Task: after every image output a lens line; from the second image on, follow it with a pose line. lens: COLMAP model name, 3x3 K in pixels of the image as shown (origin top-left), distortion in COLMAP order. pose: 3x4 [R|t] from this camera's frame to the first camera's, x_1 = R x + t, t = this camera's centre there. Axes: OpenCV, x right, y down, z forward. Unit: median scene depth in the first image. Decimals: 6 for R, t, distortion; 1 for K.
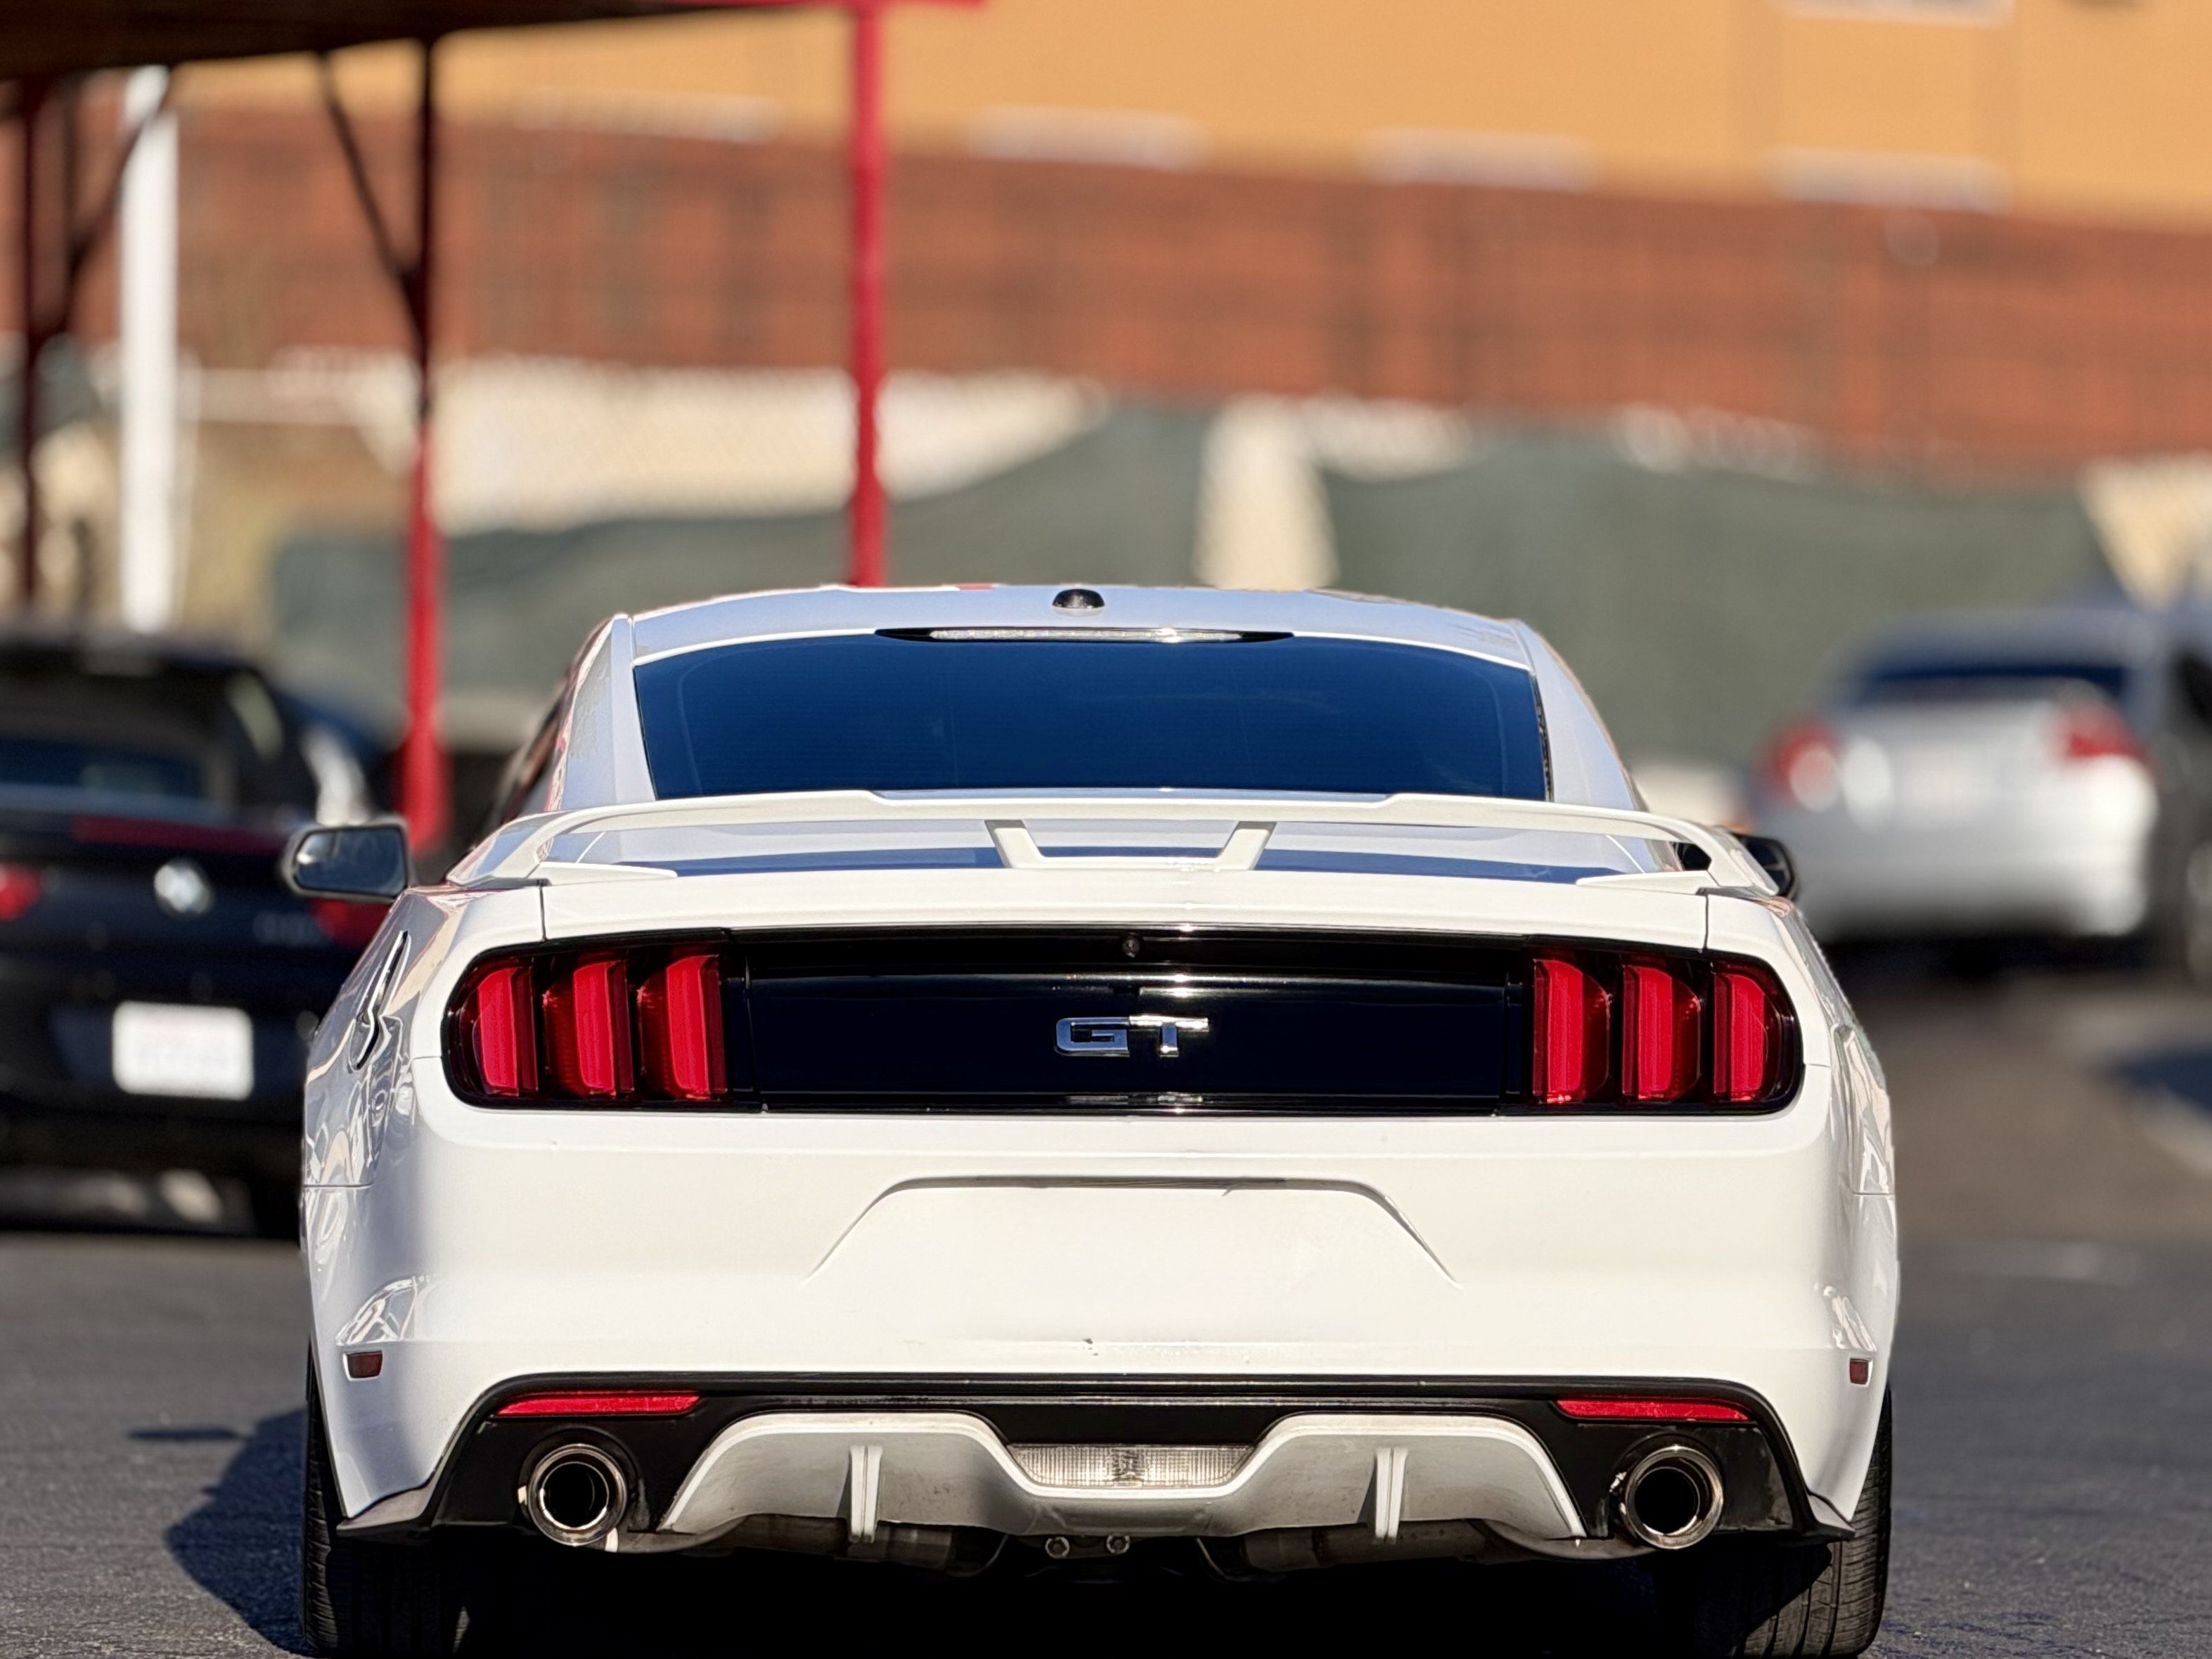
lens RADIAL K [[11090.6, 0, 1105.7], [0, 11090.6, 828.0], [0, 0, 1]] dist [0.234135, 4.045662]
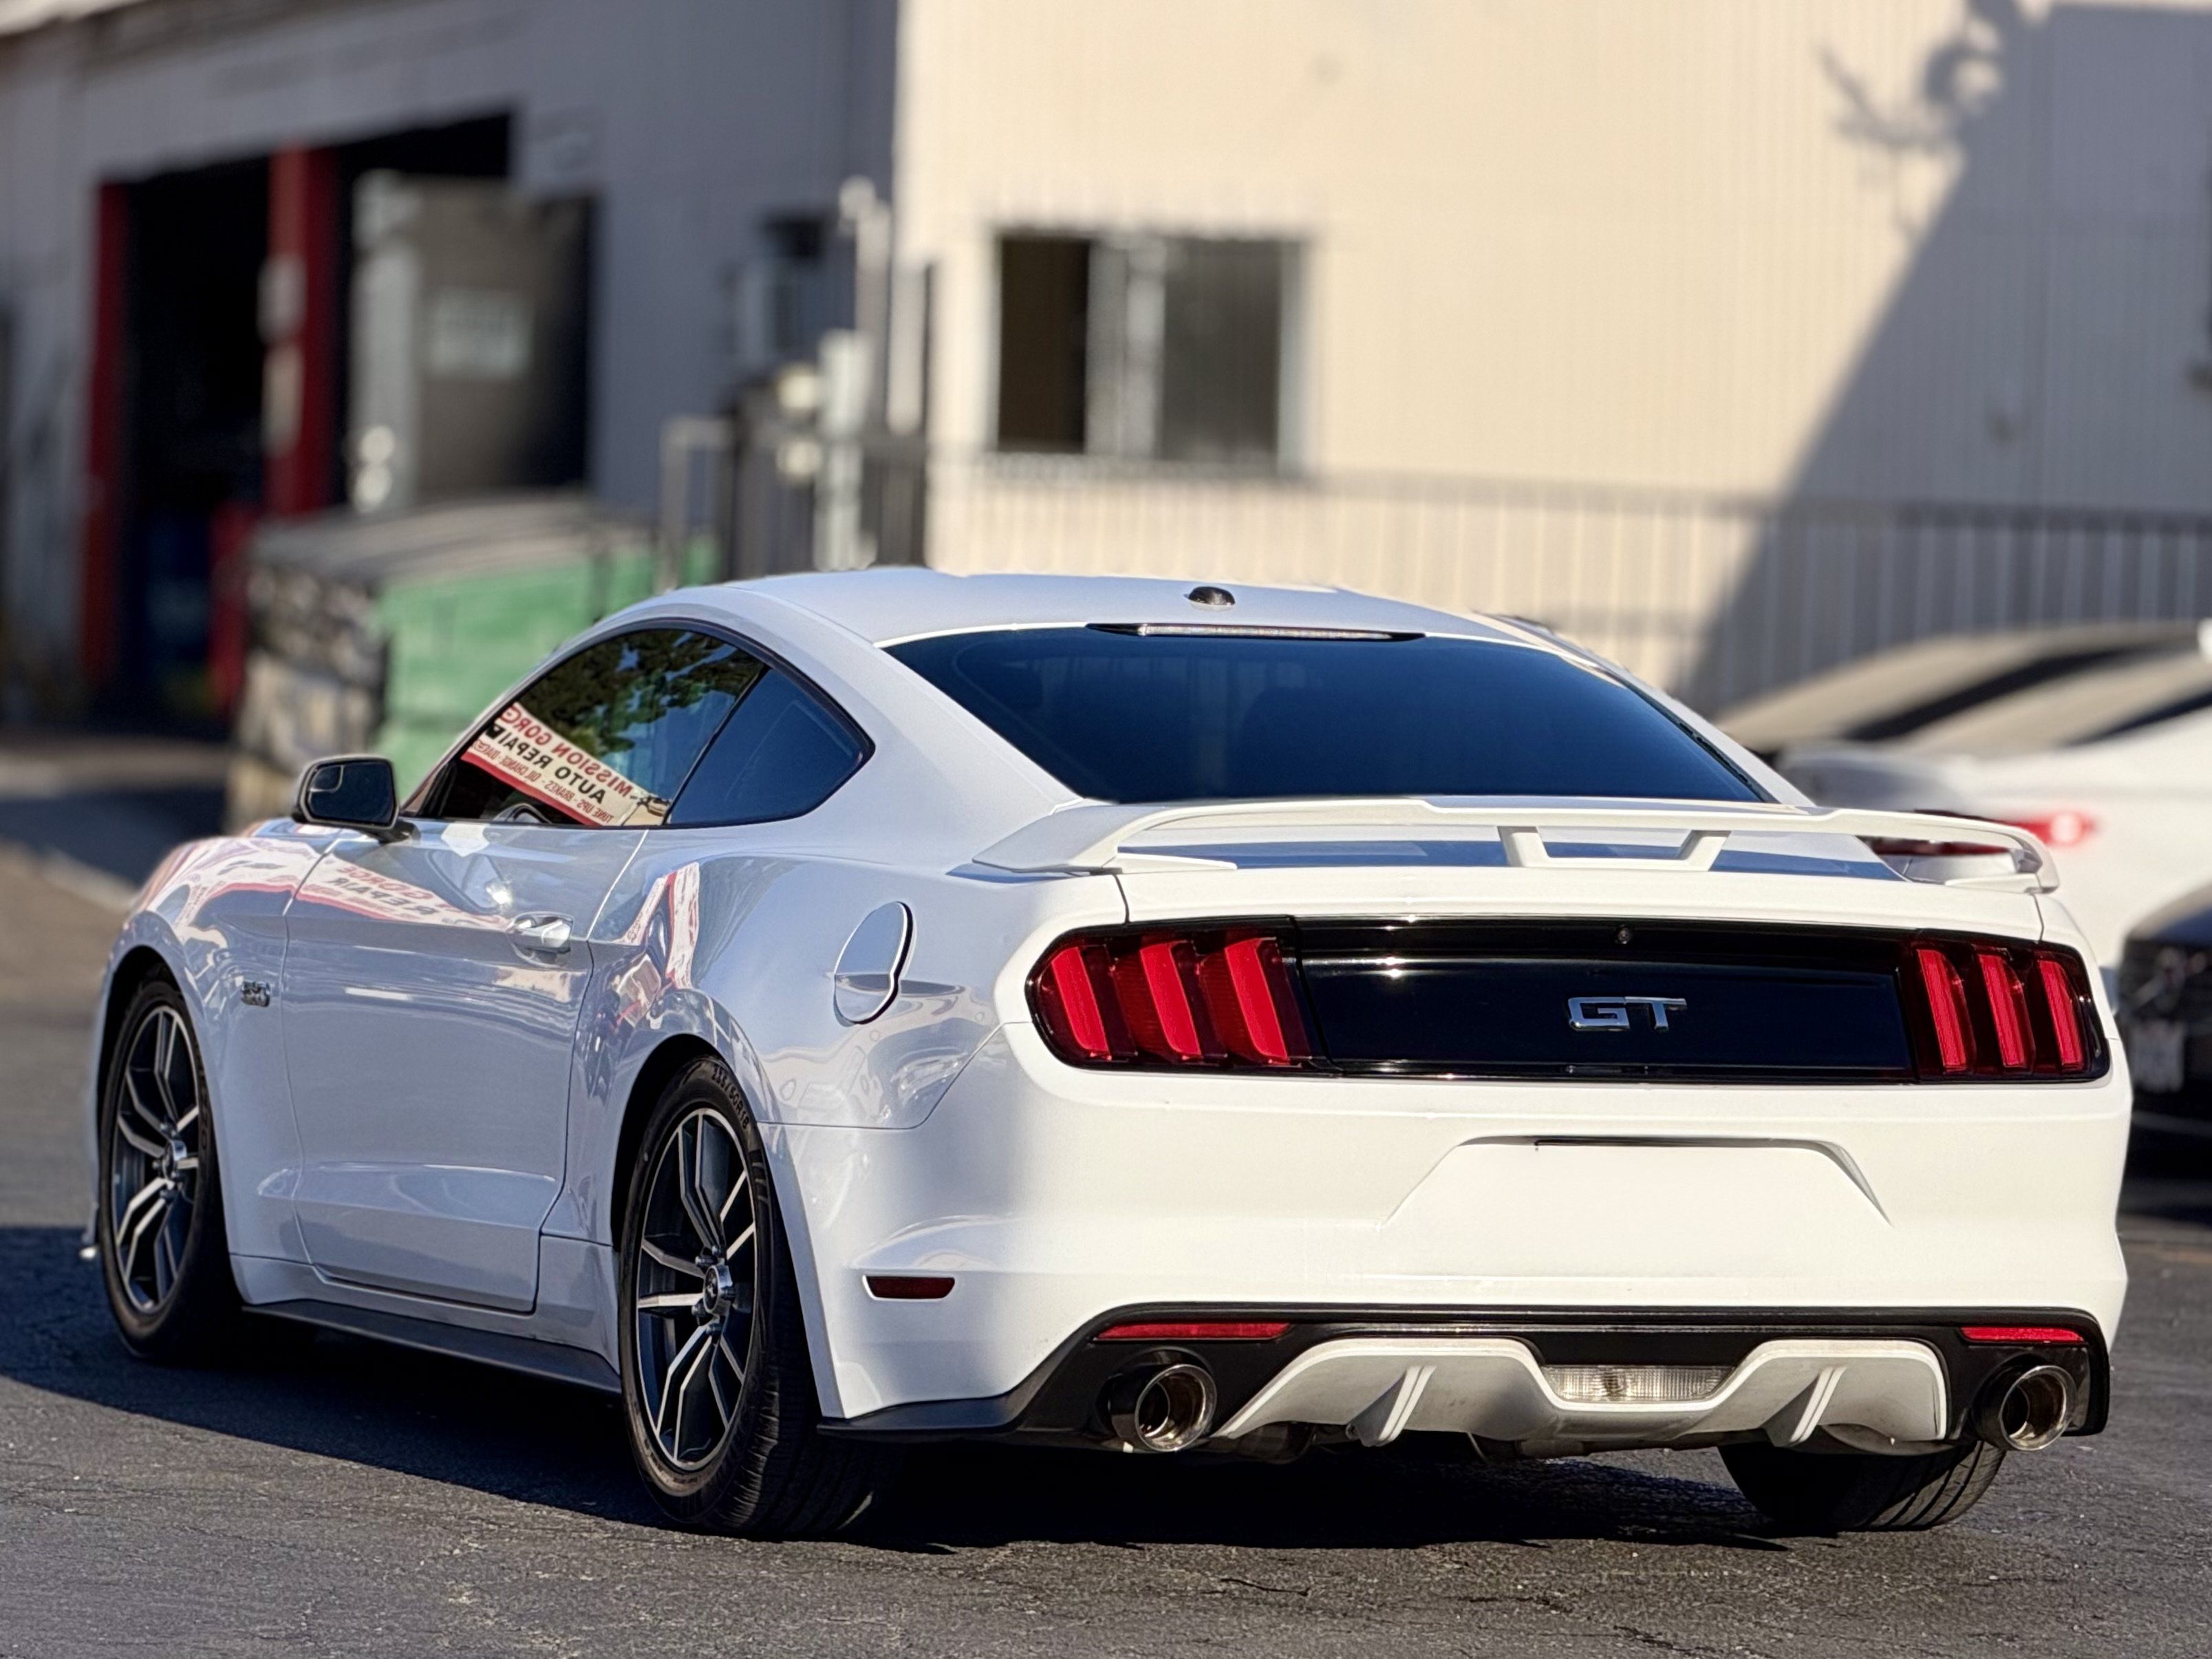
lens RADIAL K [[11092.3, 0, 1105.7], [0, 11092.3, 828.0], [0, 0, 1]] dist [0.234135, 4.045662]
pose [[0.943071, 0.014901, 0.332259, -0.434434], [-0.026028, 0.999239, 0.029063, -0.032973], [-0.331573, -0.036056, 0.942740, -0.079421]]
